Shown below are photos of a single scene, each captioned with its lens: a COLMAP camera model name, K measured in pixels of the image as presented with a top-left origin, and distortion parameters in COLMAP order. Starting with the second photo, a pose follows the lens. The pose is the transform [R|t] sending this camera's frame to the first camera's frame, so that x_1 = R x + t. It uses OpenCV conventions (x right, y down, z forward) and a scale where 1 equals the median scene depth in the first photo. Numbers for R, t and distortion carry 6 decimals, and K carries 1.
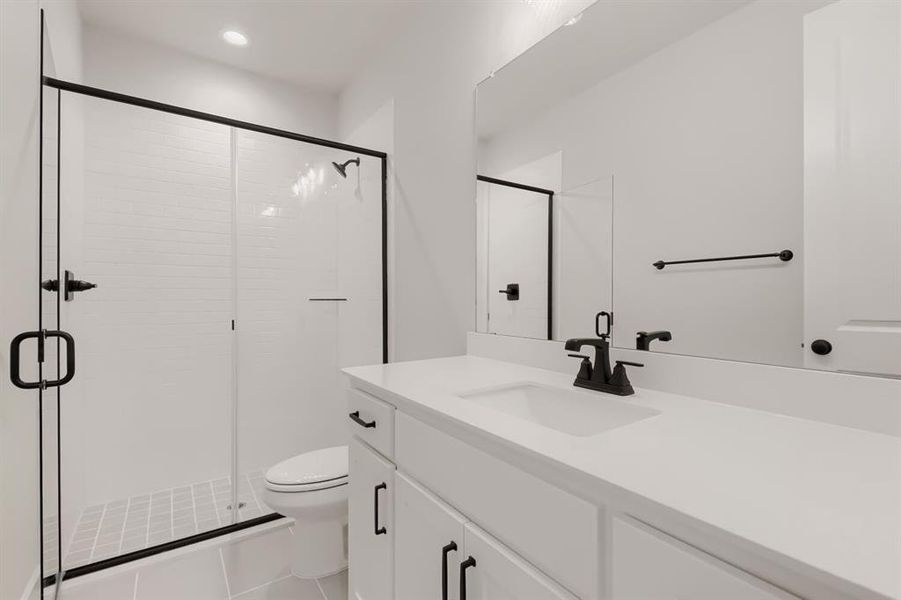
lens RADIAL K [[406.8, 0, 450.0], [0, 406.8, 293.2], [0, 0, 1]] dist [0.051288, -0.000255]
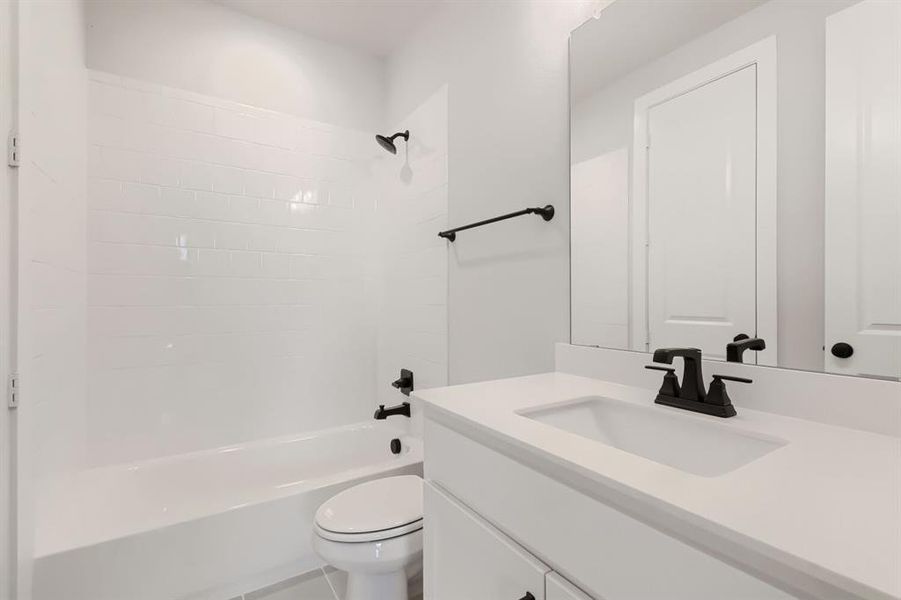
lens RADIAL K [[401.9, 0, 450.5], [0, 401.9, 300.0], [0, 0, 1]] dist [-0.001449, 0.000280]
pose [[0.999940, 0.007886, -0.007552, -0.124393], [-0.007755, 0.999823, 0.017139, 0.000549], [0.007685, -0.017079, 0.999825, 0.171877]]
